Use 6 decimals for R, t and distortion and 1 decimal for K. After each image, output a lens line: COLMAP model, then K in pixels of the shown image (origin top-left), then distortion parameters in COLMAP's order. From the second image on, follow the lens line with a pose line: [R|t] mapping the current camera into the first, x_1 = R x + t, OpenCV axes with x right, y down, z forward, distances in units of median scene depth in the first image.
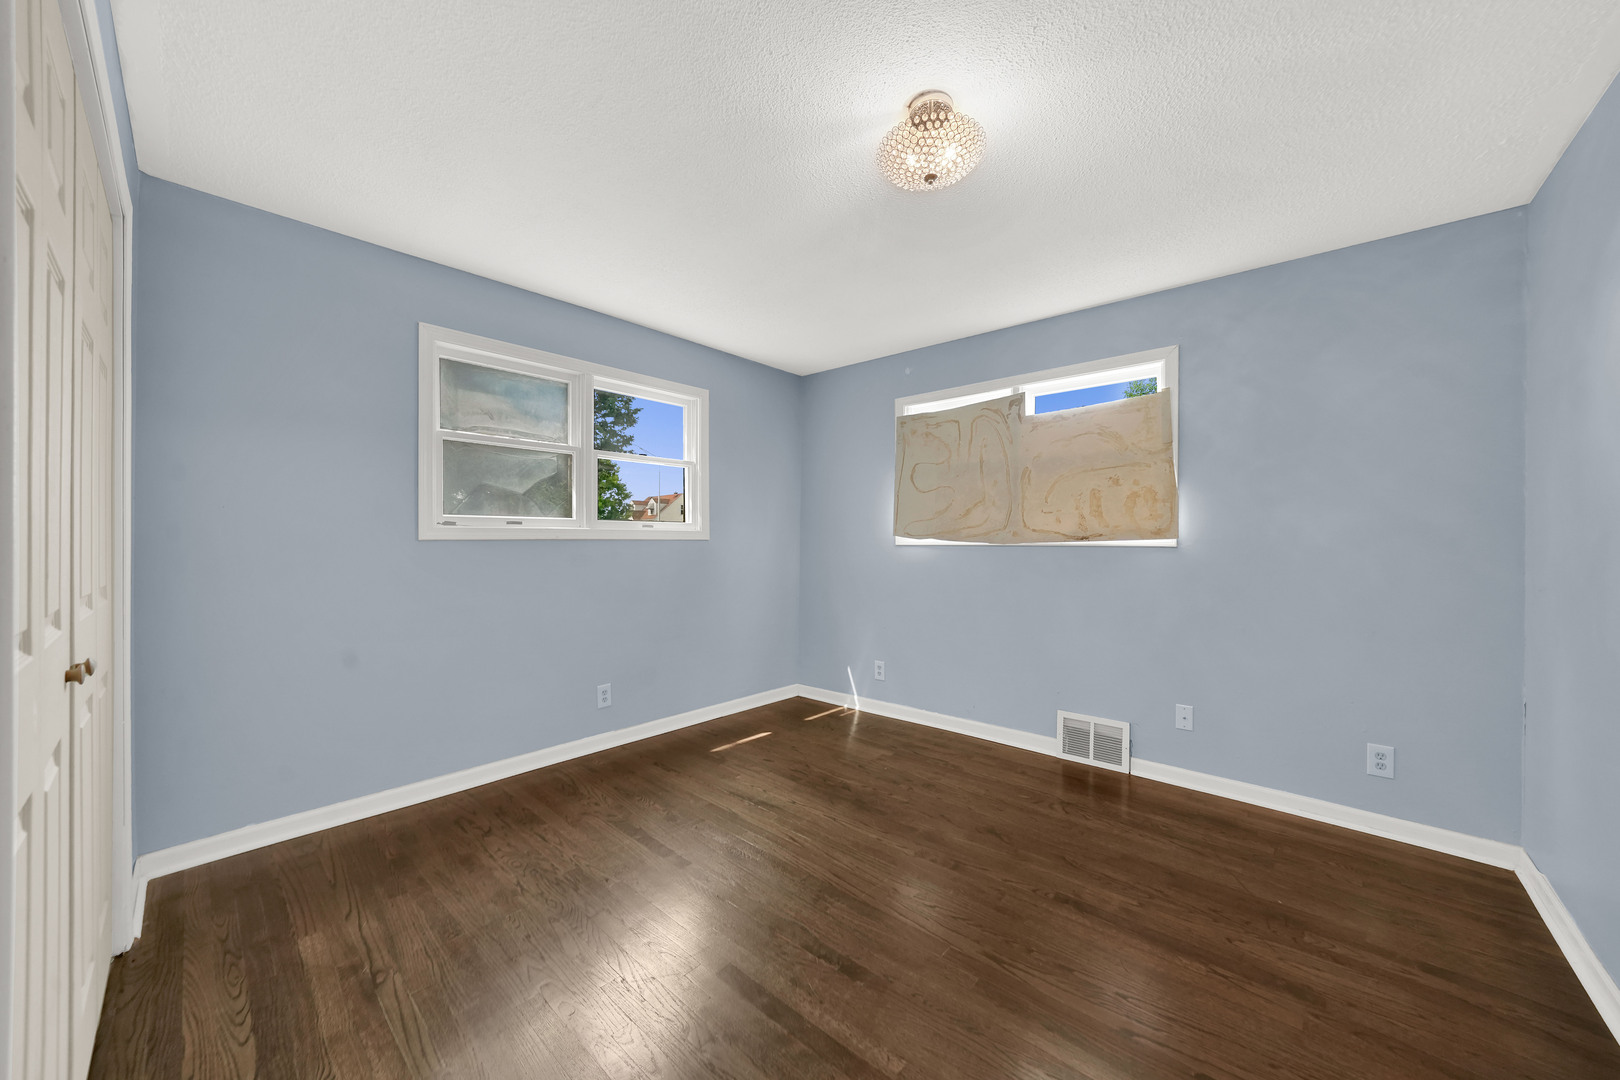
lens RADIAL K [[578.9, 0, 810.0], [0, 578.9, 540.0], [0, 0, 1]] dist [0.000091, 0.000060]
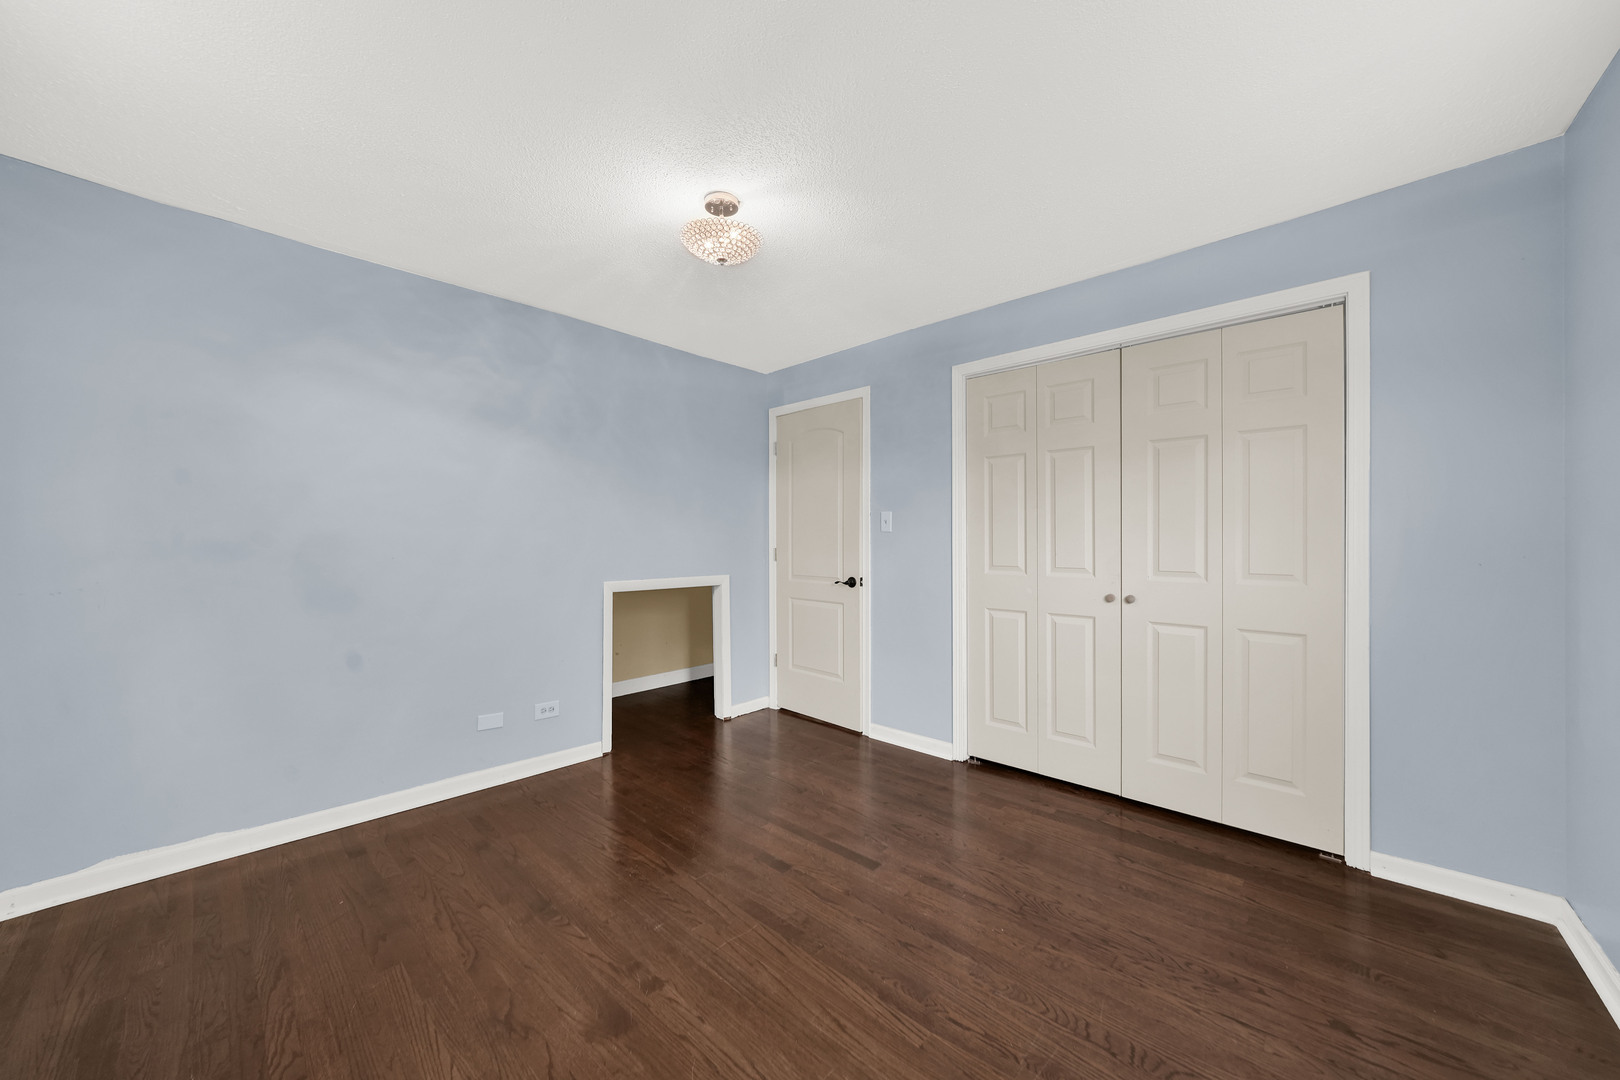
lens RADIAL K [[578.9, 0, 810.0], [0, 578.9, 540.0], [0, 0, 1]] dist [0.000091, 0.000060]
pose [[-0.999967, -0.004633, 0.006677, 0.001385], [-0.004695, 0.999946, -0.009312, 0.008163], [-0.006633, -0.009343, -0.999934, 1.865407]]
